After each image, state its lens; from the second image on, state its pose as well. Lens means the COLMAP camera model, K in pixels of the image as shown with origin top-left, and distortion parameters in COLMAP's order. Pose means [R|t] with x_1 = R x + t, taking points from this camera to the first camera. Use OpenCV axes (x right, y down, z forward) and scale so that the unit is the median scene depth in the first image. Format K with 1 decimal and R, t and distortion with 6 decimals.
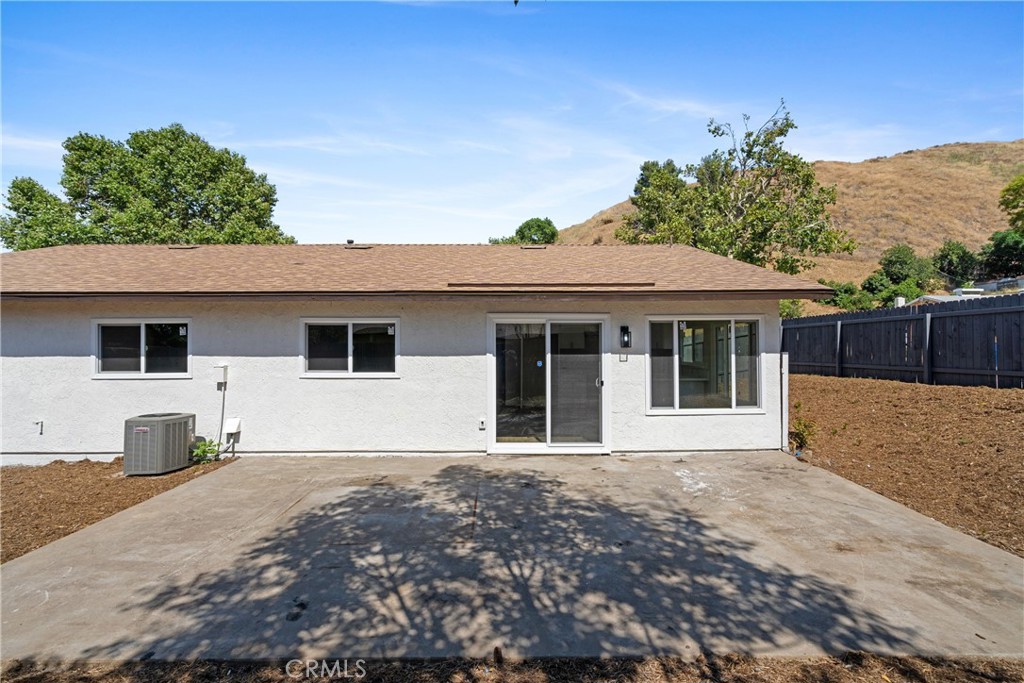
lens RADIAL K [[470.6, 0, 508.4], [0, 470.6, 347.6], [0, 0, 1]] dist [-0.005387, 0.002472]
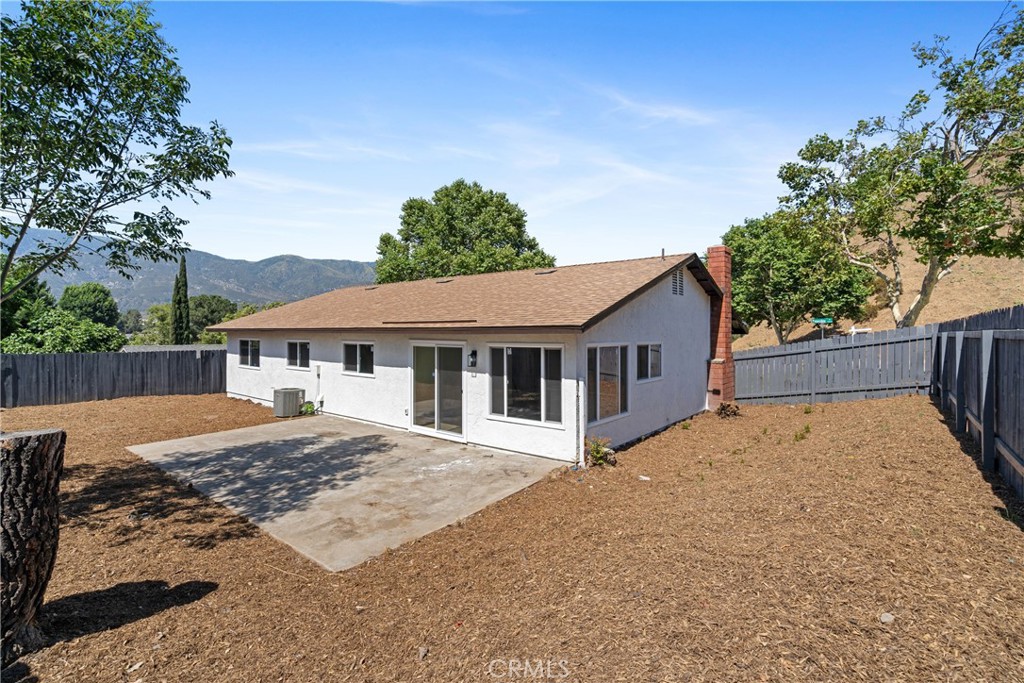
lens RADIAL K [[470.6, 0, 509.2], [0, 470.6, 335.0], [0, 0, 1]] dist [-0.005387, 0.002472]
pose [[0.782401, 0.011096, -0.622676, 1.164371], [-0.007113, 0.999935, 0.008881, -0.105565], [0.622734, -0.002519, 0.782429, -0.003082]]
